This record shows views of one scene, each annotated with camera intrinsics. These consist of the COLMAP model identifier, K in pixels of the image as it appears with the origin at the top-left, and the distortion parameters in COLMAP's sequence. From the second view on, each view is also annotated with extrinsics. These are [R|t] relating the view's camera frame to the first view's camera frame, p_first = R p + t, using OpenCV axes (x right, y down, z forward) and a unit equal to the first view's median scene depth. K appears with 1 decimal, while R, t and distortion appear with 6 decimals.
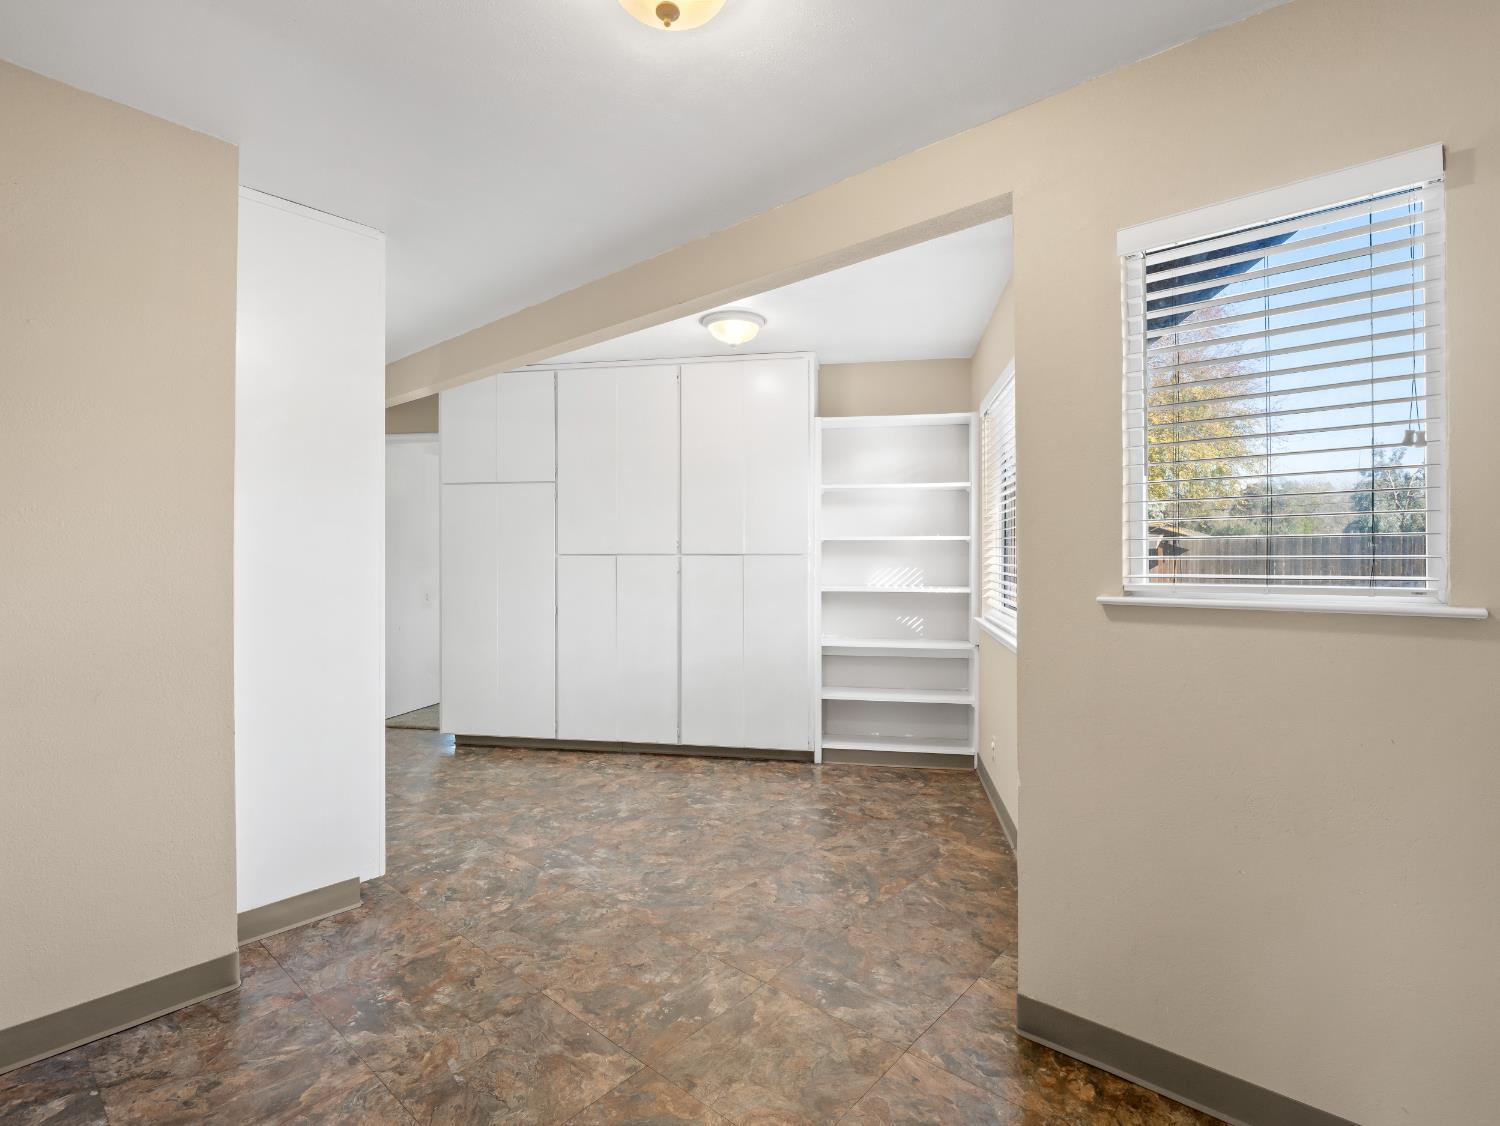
lens RADIAL K [[728.4, 0, 747.7], [0, 728.4, 557.2], [0, 0, 1]] dist [-0.016415, 0.000128]
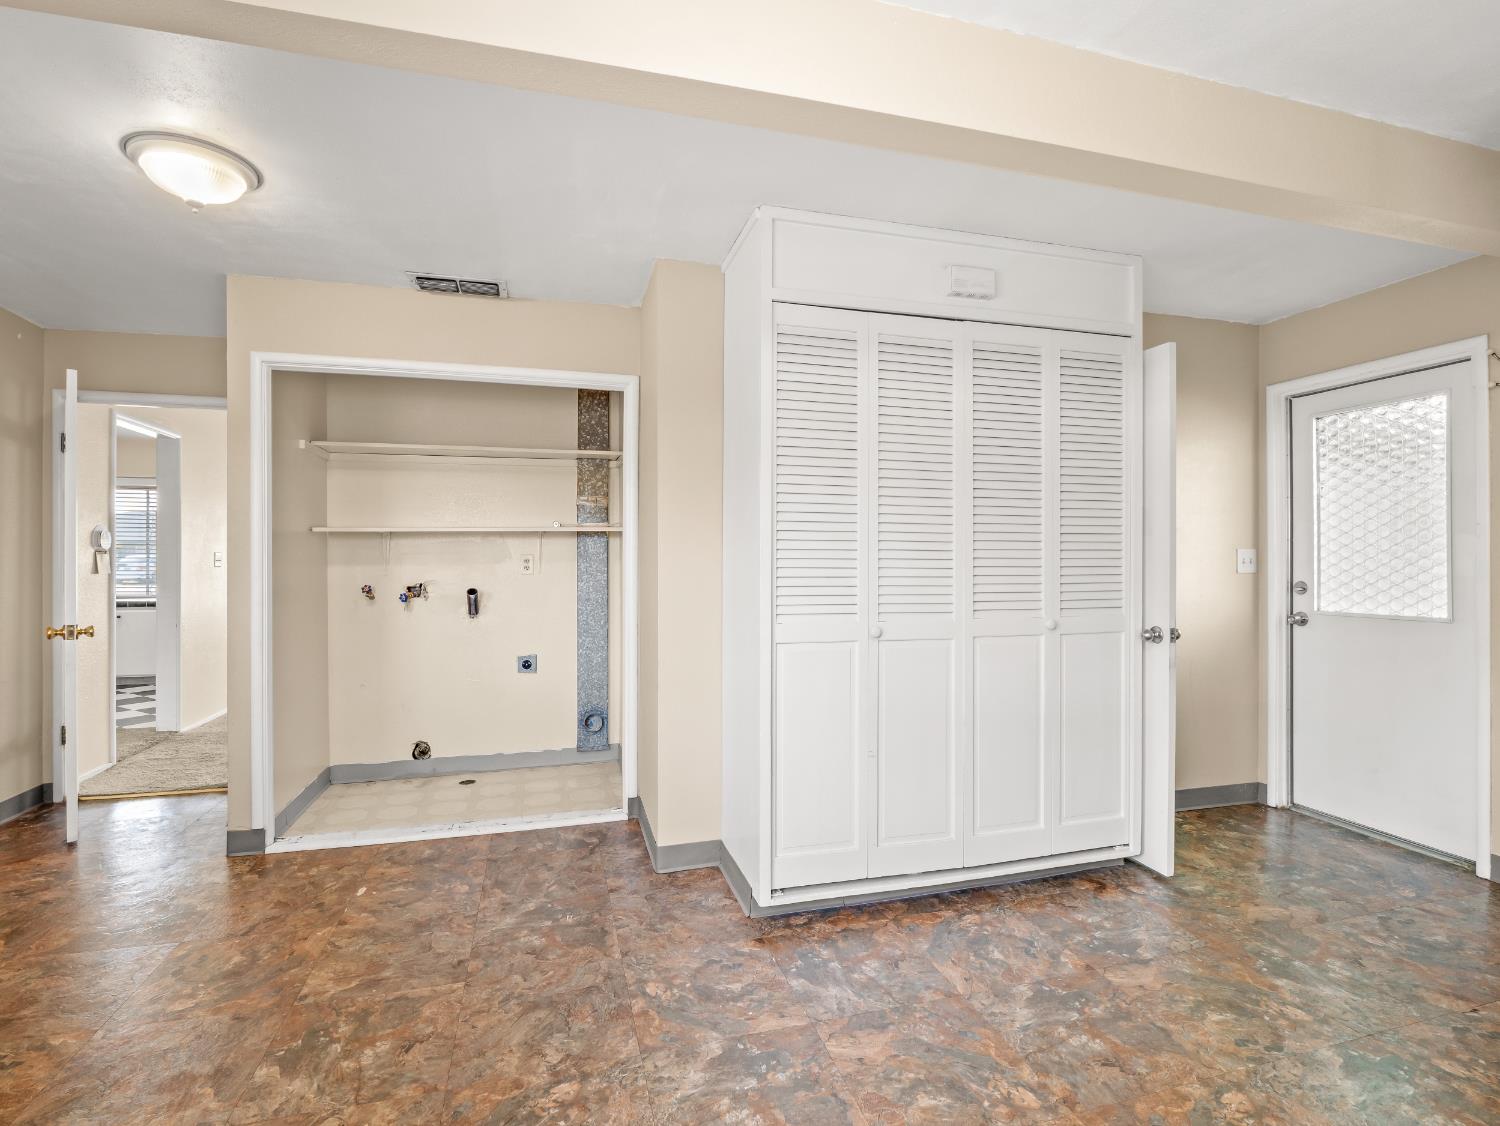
lens RADIAL K [[728.4, 0, 744.9], [0, 728.4, 557.7], [0, 0, 1]] dist [-0.016415, 0.000128]
pose [[-0.553208, -0.000310, -0.833043, 0.278907], [-0.005602, 0.999979, 0.003348, -0.006977], [0.833024, 0.006519, -0.553198, 1.509840]]
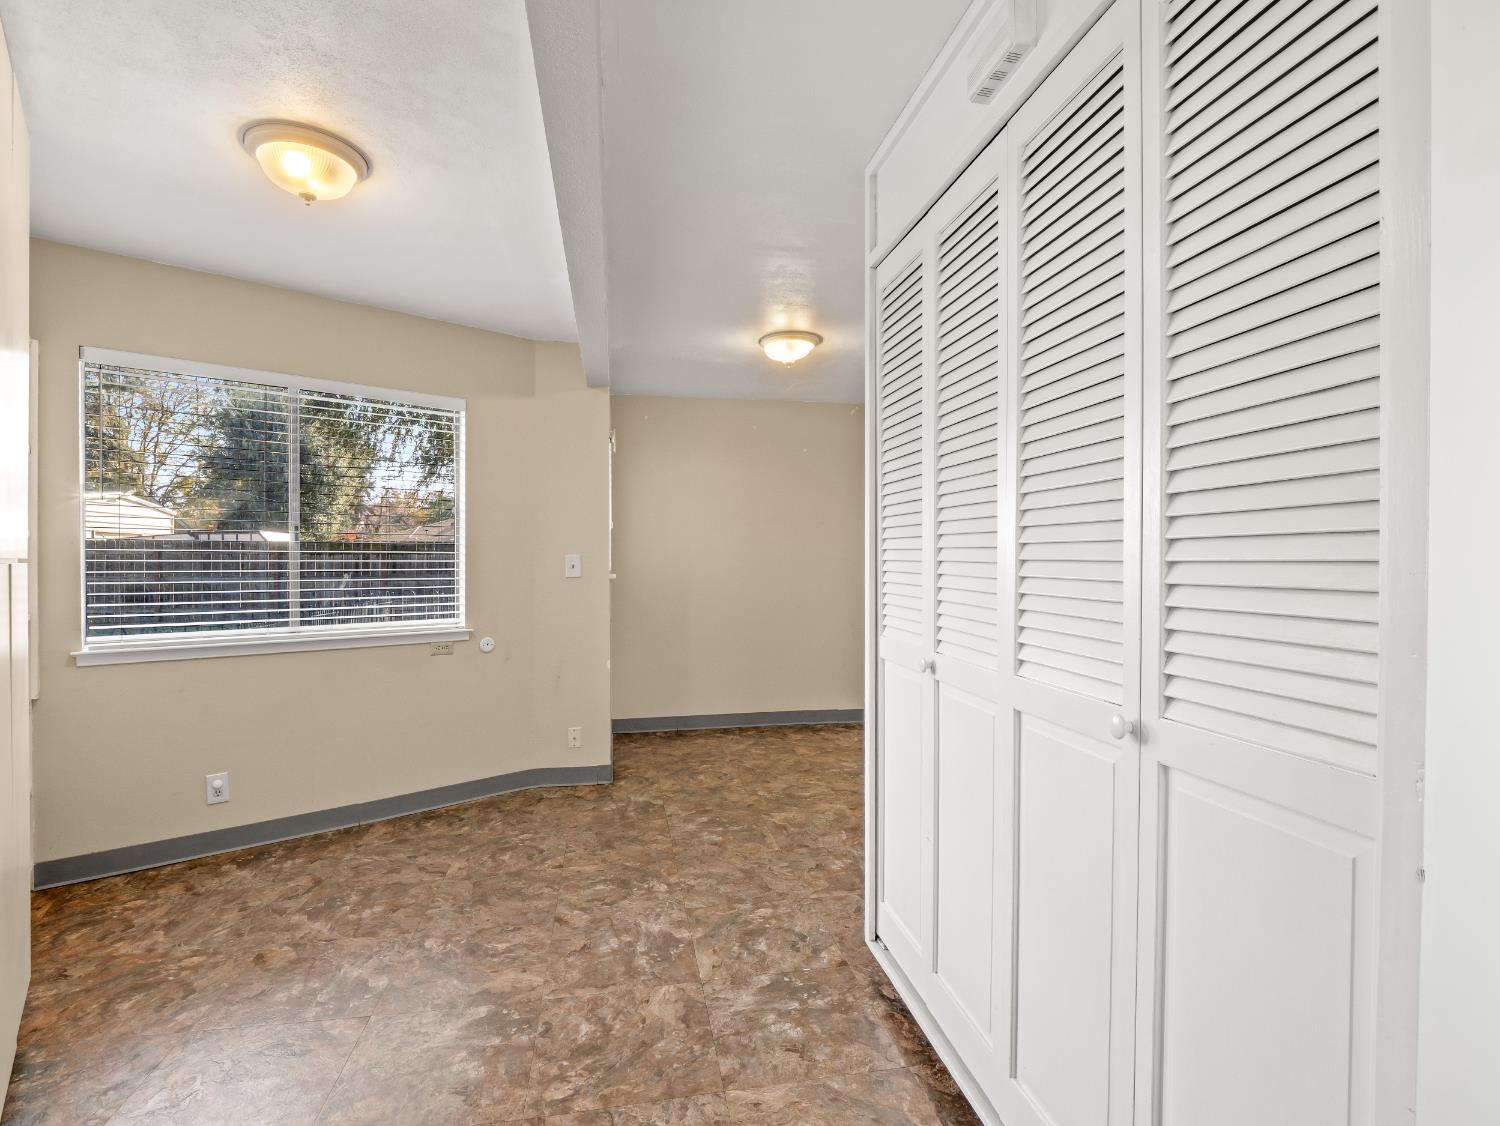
lens RADIAL K [[728.4, 0, 742.6], [0, 728.4, 561.6], [0, 0, 1]] dist [-0.016415, 0.000128]
pose [[-0.776818, -0.003702, 0.629715, -0.932658], [0.002531, 0.999956, 0.009001, -0.009536], [-0.629720, 0.008586, -0.776774, 1.763881]]
